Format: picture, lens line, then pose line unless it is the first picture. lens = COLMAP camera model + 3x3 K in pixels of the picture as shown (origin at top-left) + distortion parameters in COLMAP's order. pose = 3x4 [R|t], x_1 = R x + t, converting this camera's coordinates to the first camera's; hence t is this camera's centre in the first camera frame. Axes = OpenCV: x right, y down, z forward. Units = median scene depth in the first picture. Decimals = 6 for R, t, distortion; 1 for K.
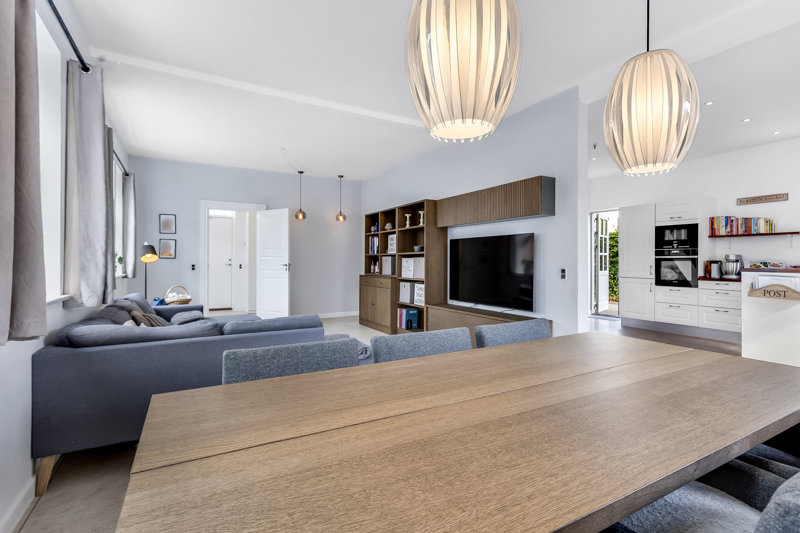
lens RADIAL K [[382.8, 0, 398.7], [0, 382.8, 261.1], [0, 0, 1]] dist [0.009632, 0.001233]
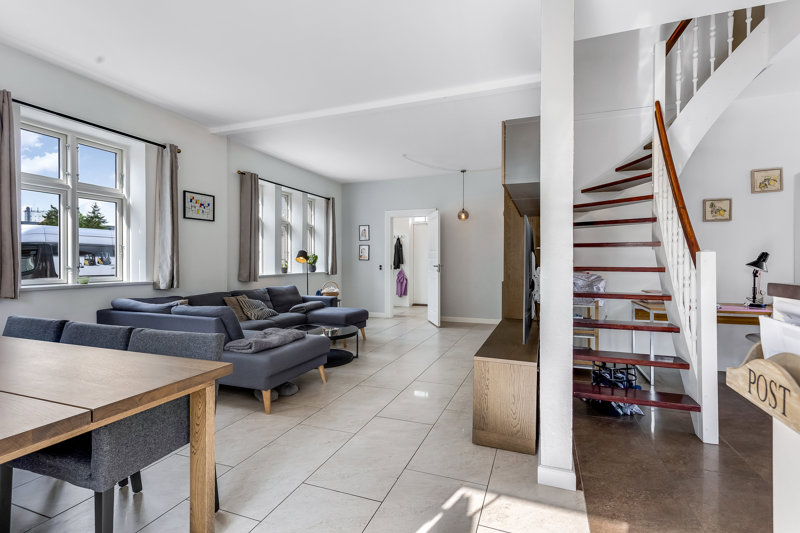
lens RADIAL K [[382.8, 0, 397.4], [0, 382.8, 264.4], [0, 0, 1]] dist [0.009632, 0.001233]
pose [[0.657252, 0.003350, -0.753663, 0.490356], [-0.001196, 0.999993, 0.003402, 0.002789], [0.753670, -0.001334, 0.657252, 0.301033]]
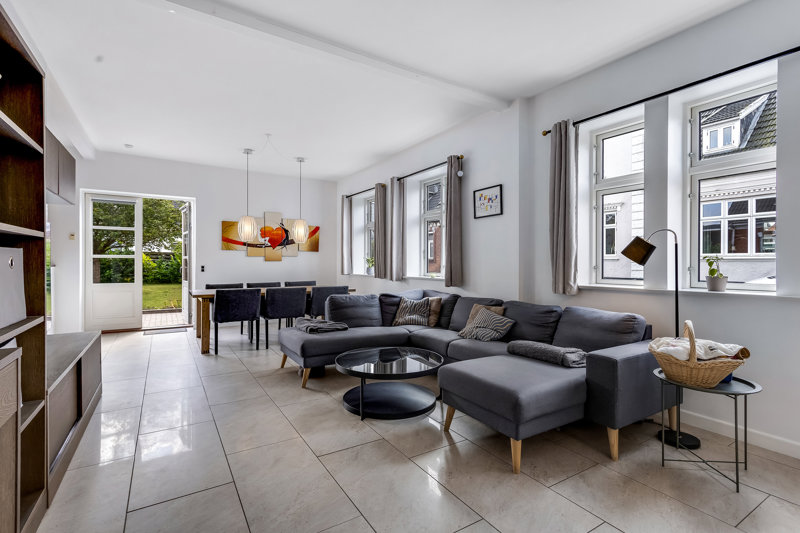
lens RADIAL K [[382.8, 0, 397.2], [0, 382.8, 266.0], [0, 0, 1]] dist [0.009632, 0.001233]
pose [[-0.998011, -0.000528, -0.063040, -0.189279], [-0.001450, 0.999893, 0.014587, -0.001106], [0.063026, 0.014649, -0.997904, 1.290983]]
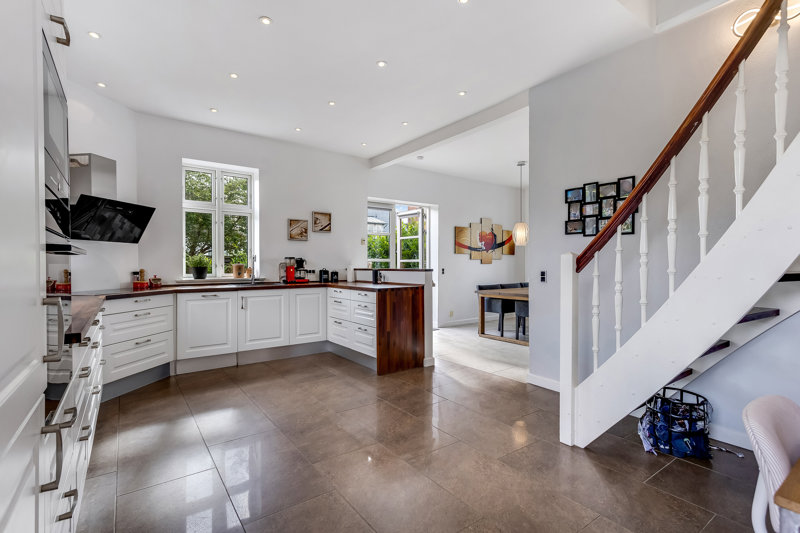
lens RADIAL K [[382.8, 0, 399.4], [0, 382.8, 267.4], [0, 0, 1]] dist [0.009632, 0.001233]
pose [[-0.992265, 0.005434, -0.124018, 0.629478], [0.004098, 0.999931, 0.011029, -0.001804], [0.124069, 0.010435, -0.992219, 1.309559]]
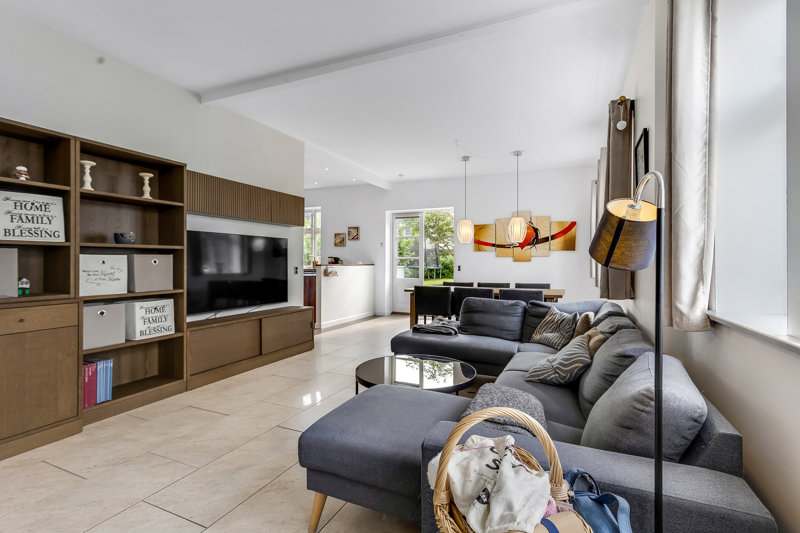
lens RADIAL K [[382.8, 0, 404.2], [0, 382.8, 262.9], [0, 0, 1]] dist [0.009632, 0.001233]
pose [[-0.600430, -0.002487, 0.799673, -0.624770], [0.000774, 0.999993, 0.003691, 0.001129], [-0.799677, 0.002836, -0.600424, 1.036446]]
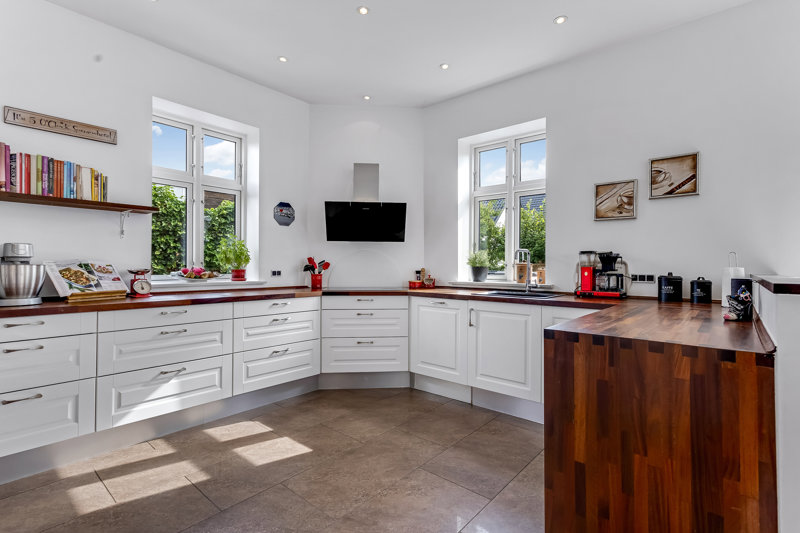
lens RADIAL K [[382.8, 0, 397.5], [0, 382.8, 262.3], [0, 0, 1]] dist [0.009632, 0.001233]
pose [[-0.346881, 0.004822, 0.937897, 0.370905], [-0.003228, 0.999975, -0.006335, 0.002252], [-0.937903, -0.005225, -0.346857, 0.781341]]
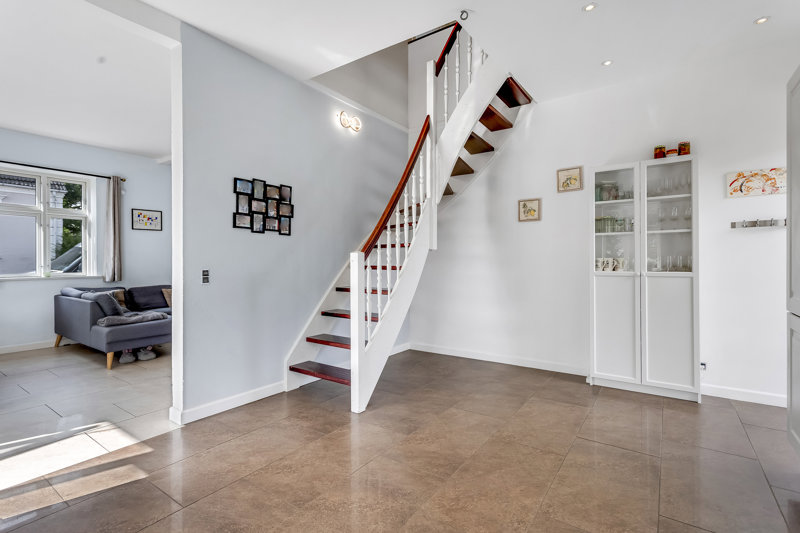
lens RADIAL K [[382.8, 0, 396.4], [0, 382.8, 263.6], [0, 0, 1]] dist [0.009632, 0.001233]
pose [[0.443278, 0.001554, -0.896383, 0.888116], [-0.000155, 0.999999, 0.001657, 0.003717], [0.896384, -0.000595, 0.443278, 0.677611]]
